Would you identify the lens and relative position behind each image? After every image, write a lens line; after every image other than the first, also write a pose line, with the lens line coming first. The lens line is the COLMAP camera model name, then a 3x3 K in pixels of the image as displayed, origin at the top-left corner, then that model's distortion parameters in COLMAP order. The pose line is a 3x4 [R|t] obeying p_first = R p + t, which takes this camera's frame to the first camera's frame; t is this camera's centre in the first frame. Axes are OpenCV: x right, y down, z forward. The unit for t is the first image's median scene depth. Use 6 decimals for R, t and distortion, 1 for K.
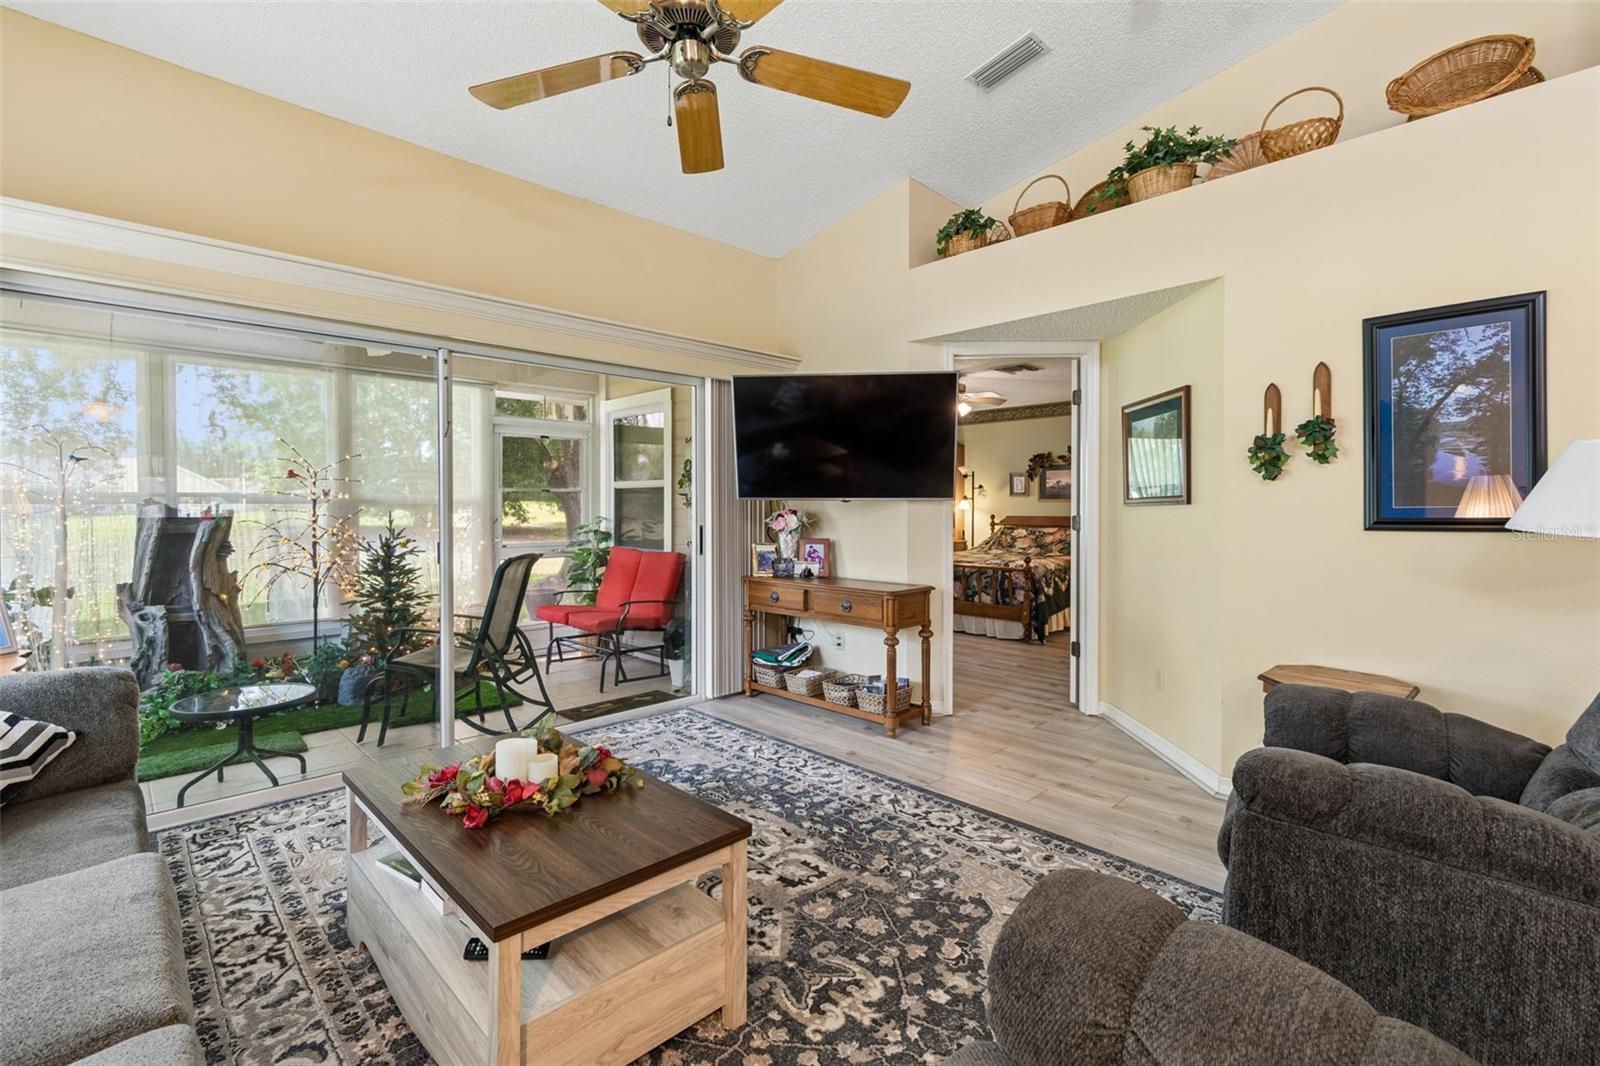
lens RADIAL K [[724.3, 0, 811.4], [0, 724.3, 517.3], [0, 0, 1]] dist [0.002406, 0.000316]
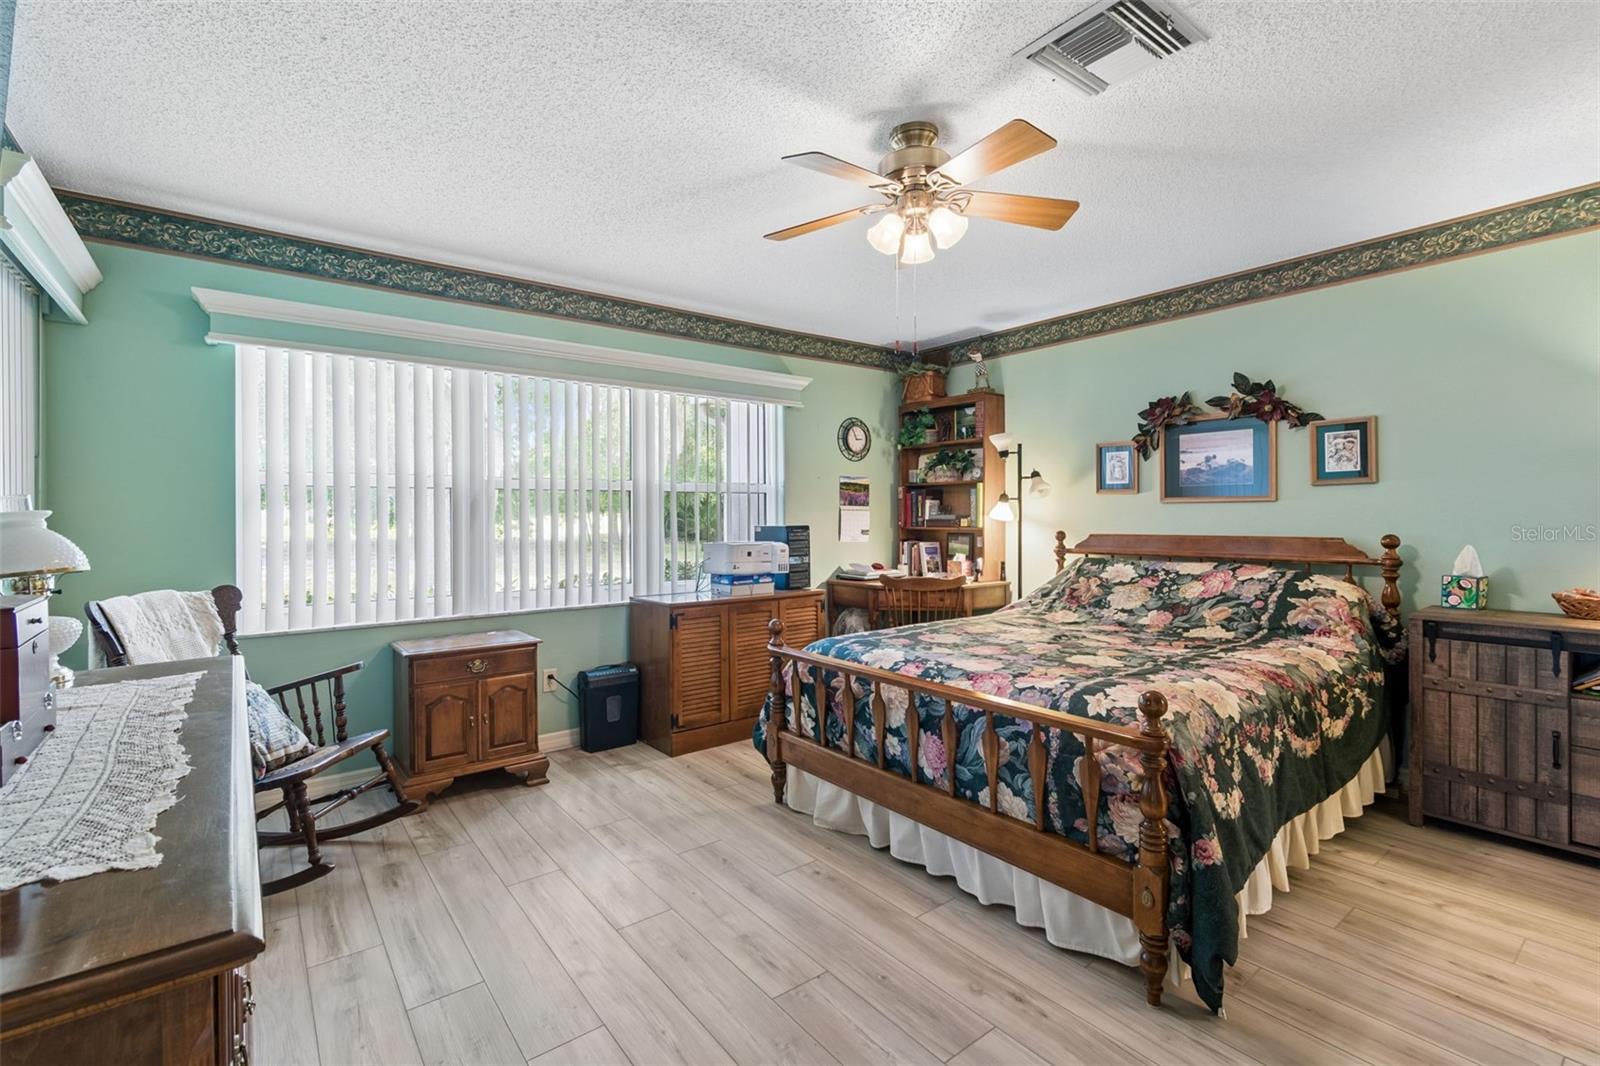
lens RADIAL K [[724.3, 0, 797.1], [0, 724.3, 524.1], [0, 0, 1]] dist [0.002406, 0.000316]
pose [[0.990944, -0.005808, -0.134154, 0.313977], [0.005577, 0.999982, -0.002098, -0.018518], [0.134163, 0.001330, 0.990958, 1.105950]]
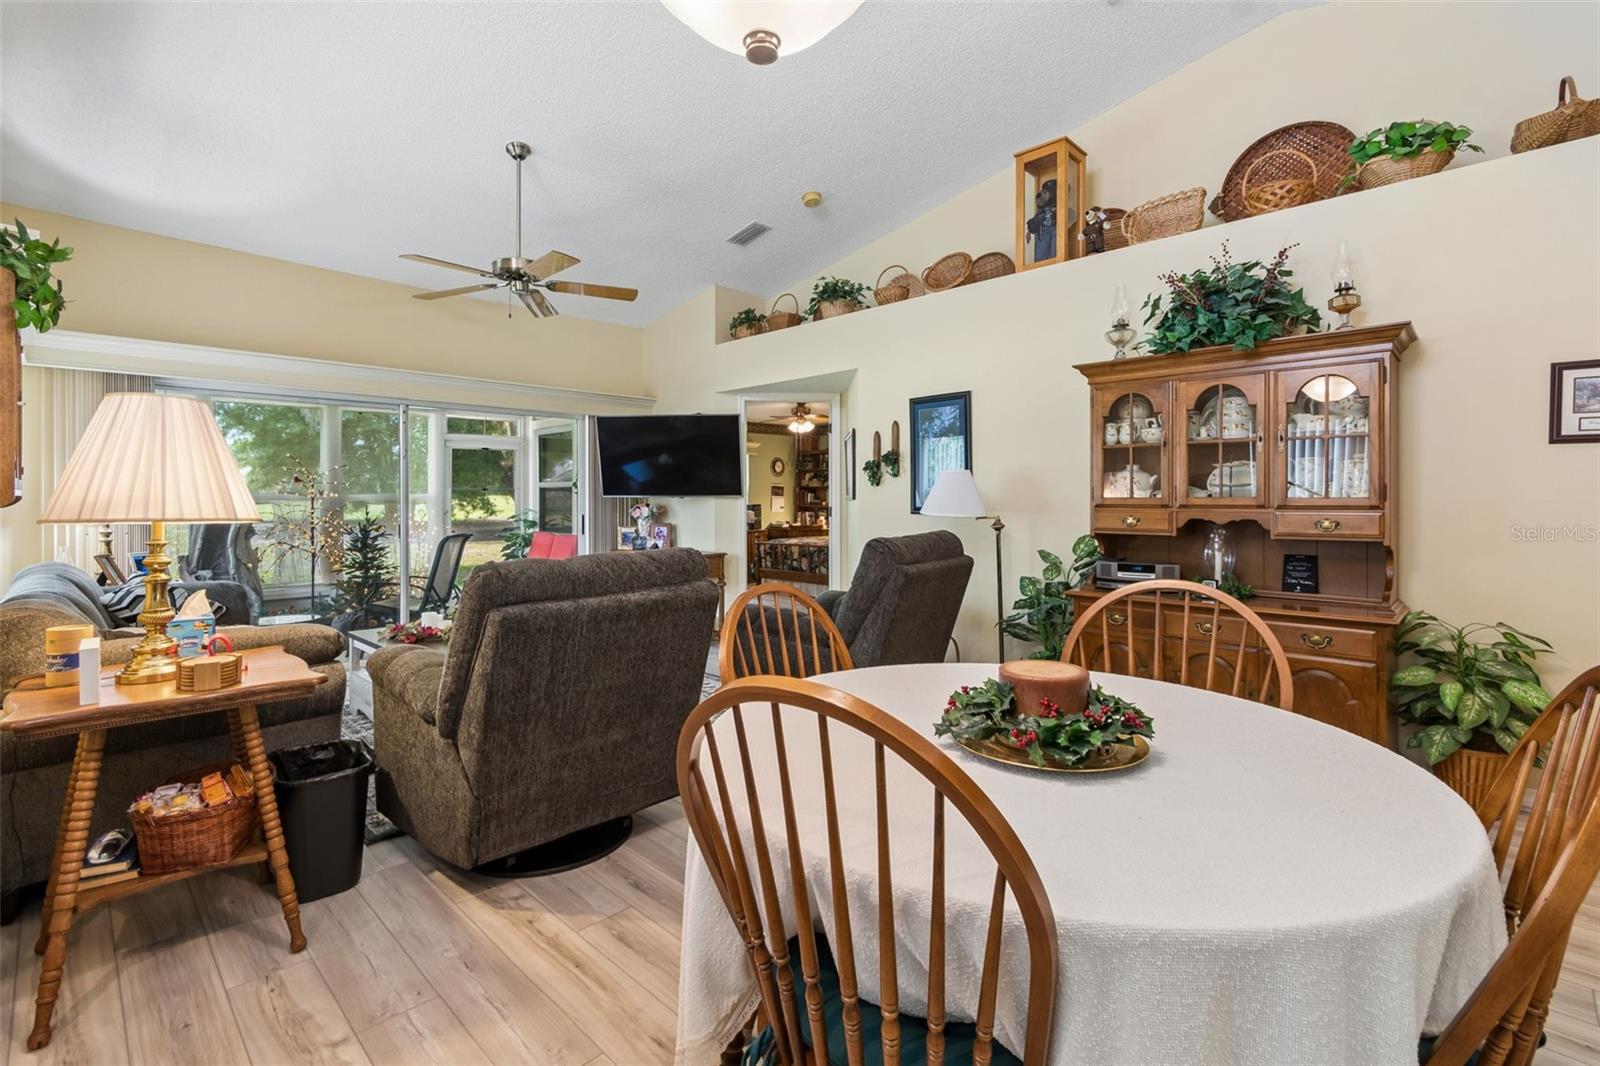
lens RADIAL K [[724.3, 0, 817.3], [0, 724.3, 502.4], [0, 0, 1]] dist [0.002406, 0.000316]
pose [[0.999461, -0.004040, 0.032567, 0.308923], [0.004404, 0.999929, -0.011101, 0.005739], [-0.032520, 0.011238, 0.999408, -0.544016]]
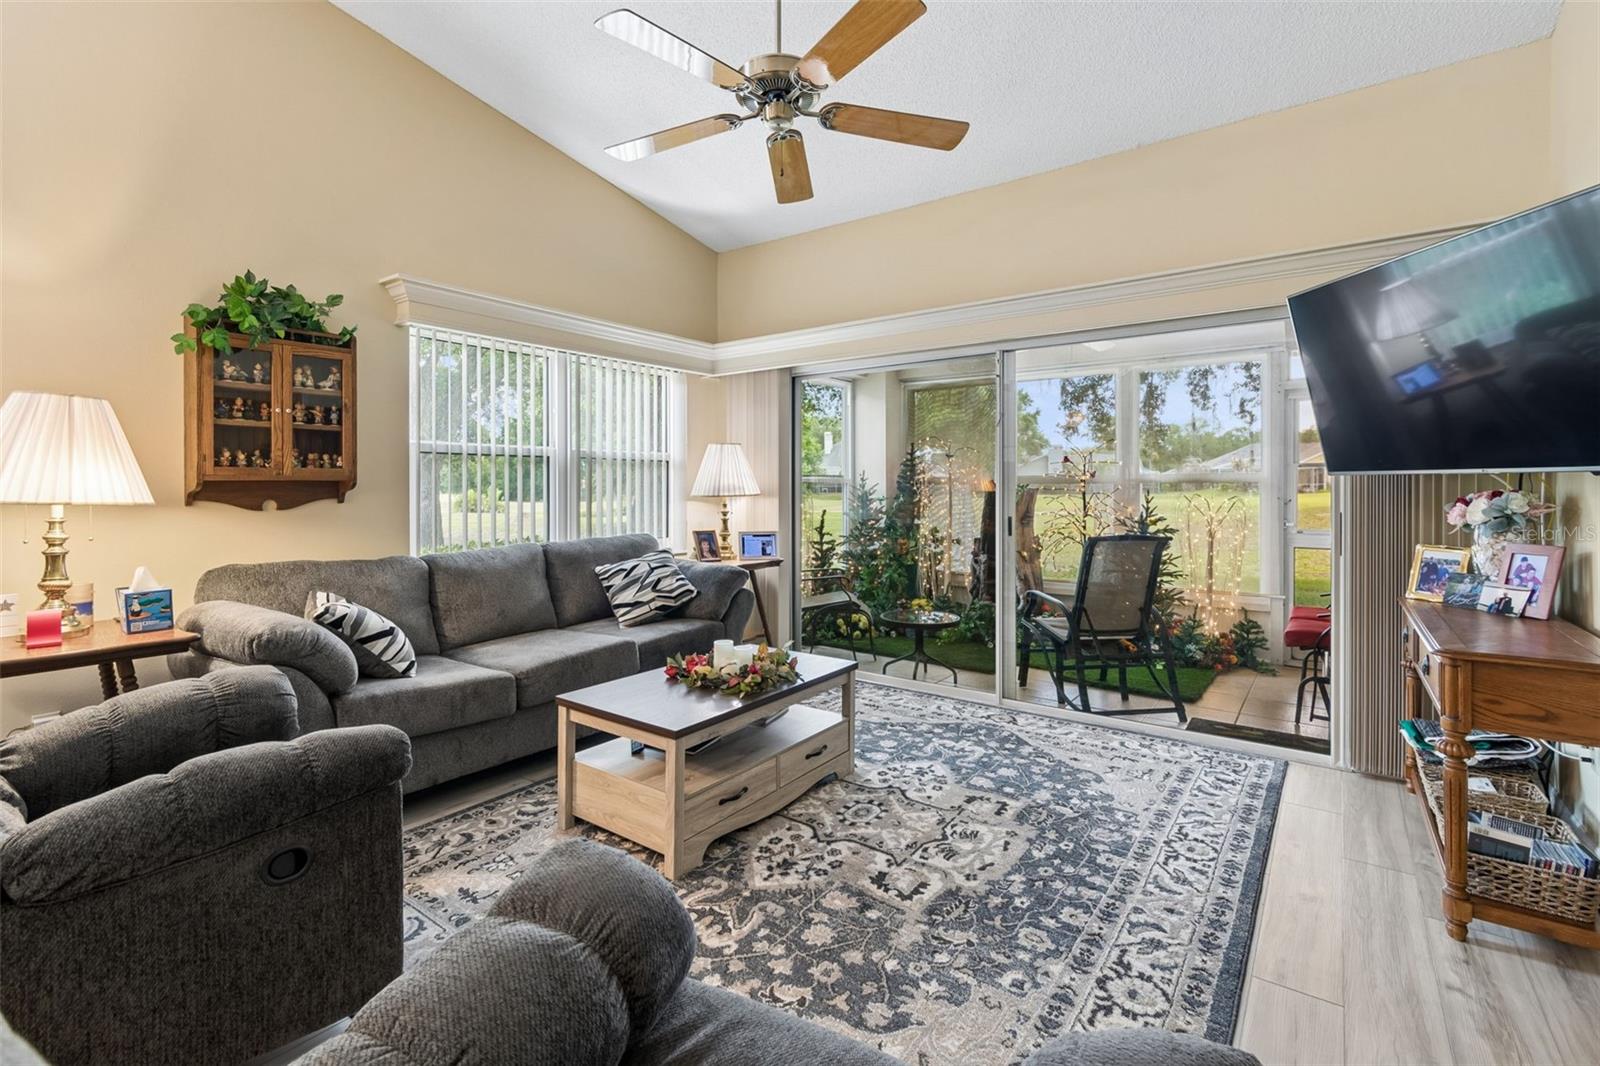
lens RADIAL K [[724.3, 0, 771.0], [0, 724.3, 484.6], [0, 0, 1]] dist [0.002406, 0.000316]
pose [[0.127192, -0.004174, -0.991869, 0.523138], [-0.010305, 0.999932, -0.005529, -0.006541], [0.991825, 0.010925, 0.127140, 0.423009]]
